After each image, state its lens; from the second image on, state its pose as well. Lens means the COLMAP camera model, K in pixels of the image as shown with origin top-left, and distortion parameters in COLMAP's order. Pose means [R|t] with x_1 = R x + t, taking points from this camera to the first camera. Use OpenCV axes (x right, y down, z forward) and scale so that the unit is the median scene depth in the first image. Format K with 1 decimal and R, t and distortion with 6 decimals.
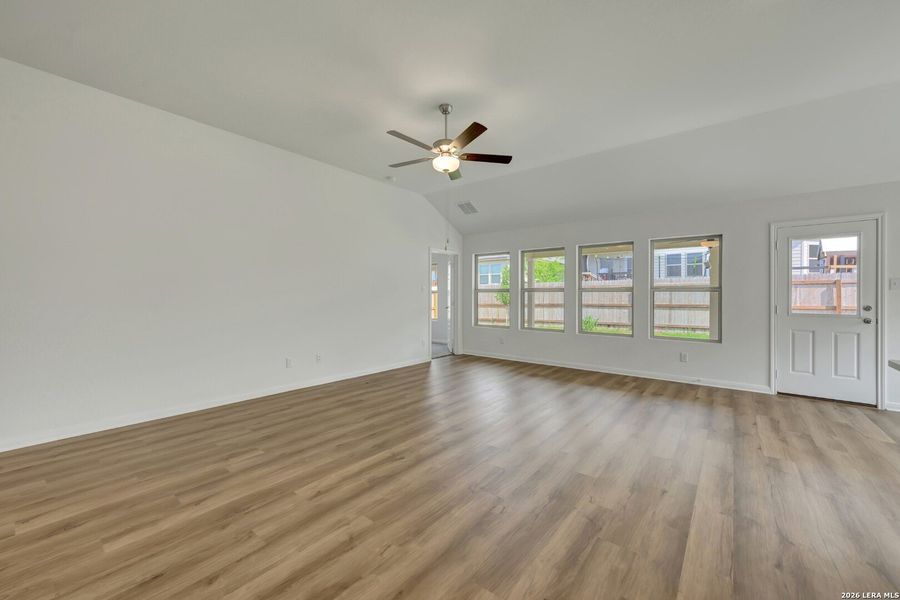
lens RADIAL K [[357.2, 0, 452.2], [0, 357.2, 294.1], [0, 0, 1]] dist [-0.001611, 0.000574]
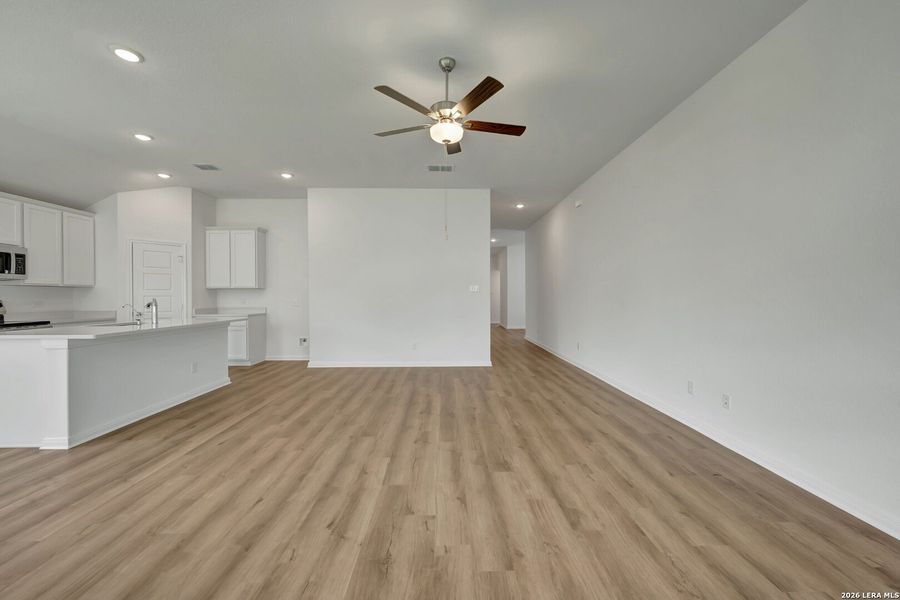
lens RADIAL K [[357.2, 0, 443.9], [0, 357.2, 299.2], [0, 0, 1]] dist [-0.001611, 0.000574]
pose [[-0.782528, 0.006364, -0.622583, 0.265040], [0.003316, 0.999976, 0.006053, 0.005117], [0.622607, 0.002672, -0.782530, 0.876000]]
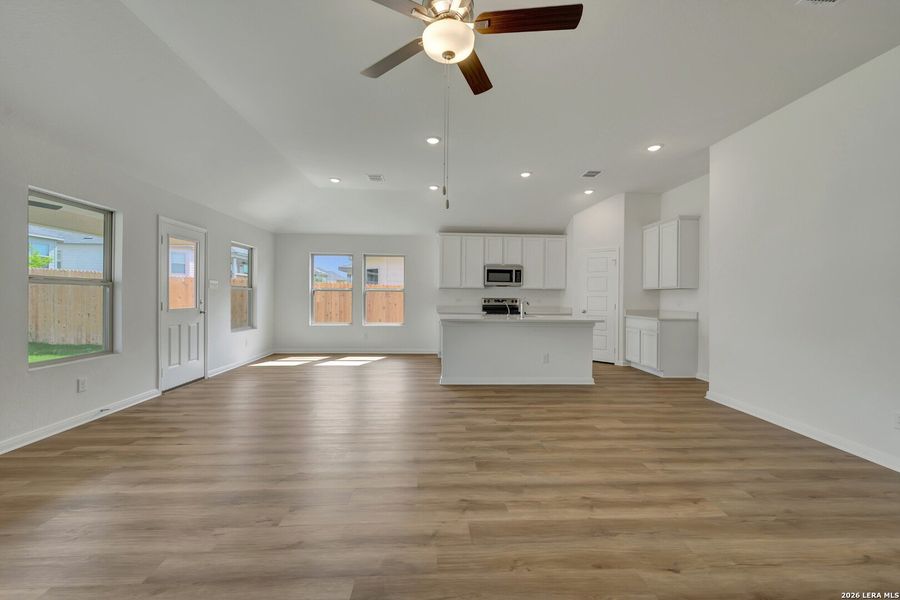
lens RADIAL K [[357.2, 0, 453.8], [0, 357.2, 294.8], [0, 0, 1]] dist [-0.001611, 0.000574]
pose [[-0.666292, -0.007064, 0.745657, -0.221298], [-0.014275, 0.999893, -0.003283, 0.004113], [-0.745554, -0.012831, -0.666322, 0.721796]]
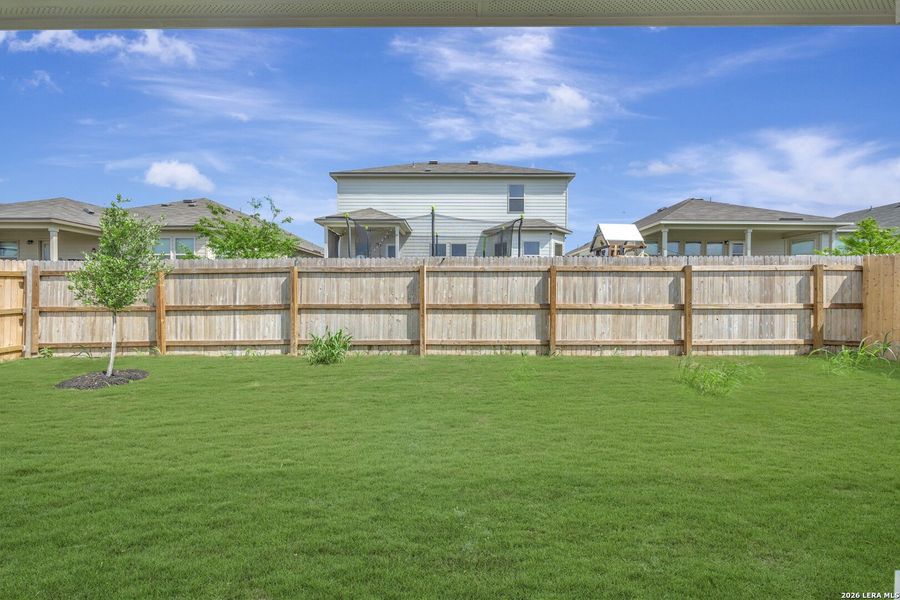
lens RADIAL K [[357.2, 0, 450.0], [0, 357.2, 295.9], [0, 0, 1]] dist [-0.001611, 0.000574]
pose [[0.798259, 0.004876, 0.602295, 0.444178], [-0.008213, 0.999962, 0.002789, 0.026446], [-0.602259, -0.007172, 0.798269, 1.046149]]
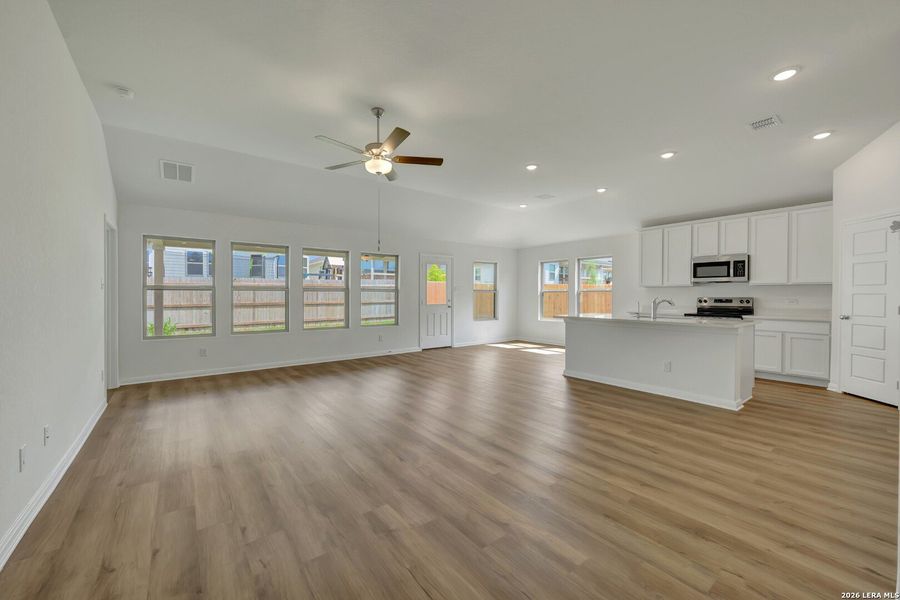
lens RADIAL K [[357.2, 0, 455.6], [0, 357.2, 299.0], [0, 0, 1]] dist [-0.001611, 0.000574]
pose [[0.233464, -0.012411, 0.972286, -0.517636], [-0.002243, 0.999909, 0.013303, 0.002162], [-0.972363, -0.005287, 0.233415, 0.293881]]
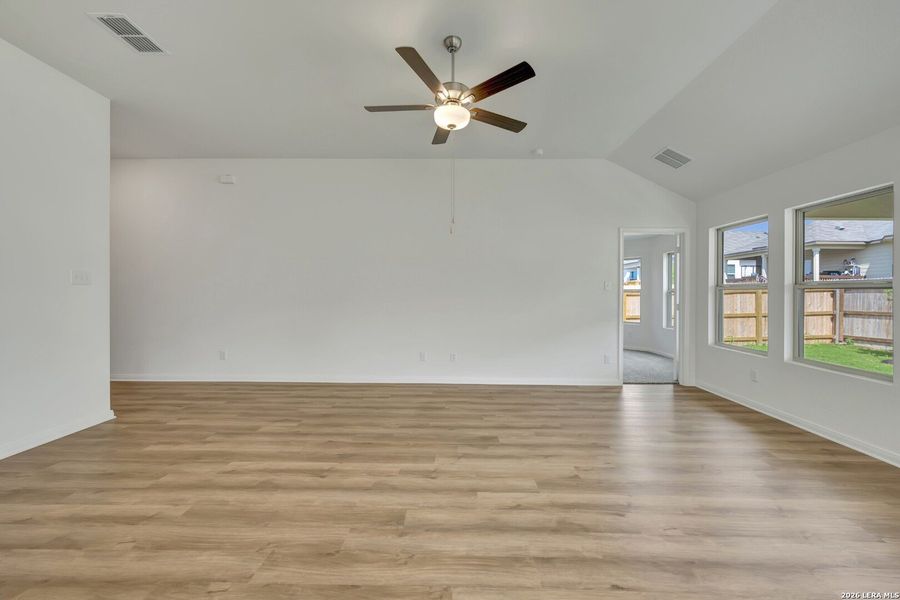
lens RADIAL K [[357.2, 0, 448.7], [0, 357.2, 293.9], [0, 0, 1]] dist [-0.001611, 0.000574]
pose [[0.605307, 0.001647, -0.795991, 0.308947], [-0.002135, 0.999998, 0.000445, 0.002433], [0.795990, 0.001430, 0.605309, 0.292699]]
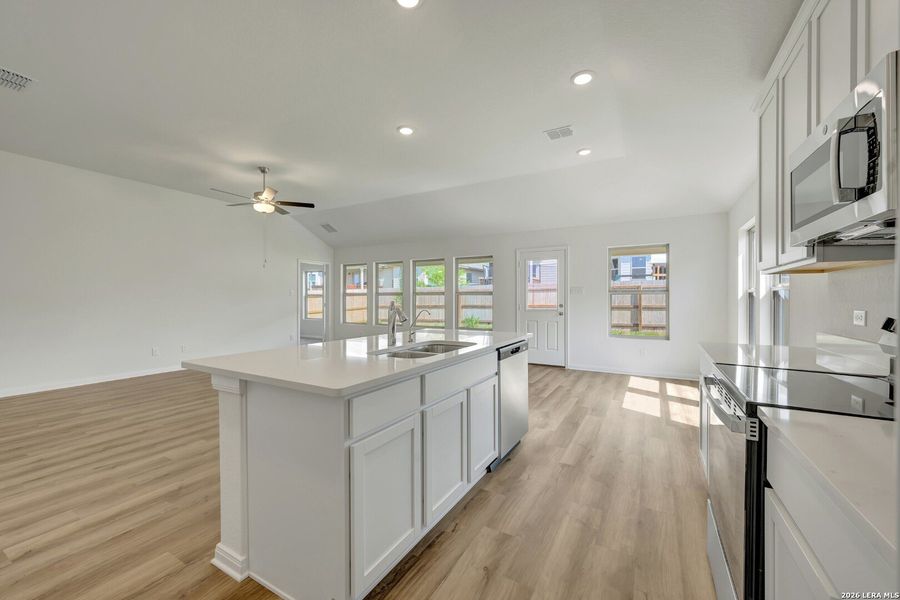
lens RADIAL K [[357.2, 0, 455.9], [0, 357.2, 298.8], [0, 0, 1]] dist [-0.001611, 0.000574]
pose [[0.987349, -0.004107, 0.158507, 0.279875], [0.003213, 0.999977, 0.005898, -0.000683], [-0.158528, -0.005314, 0.987340, -0.295333]]
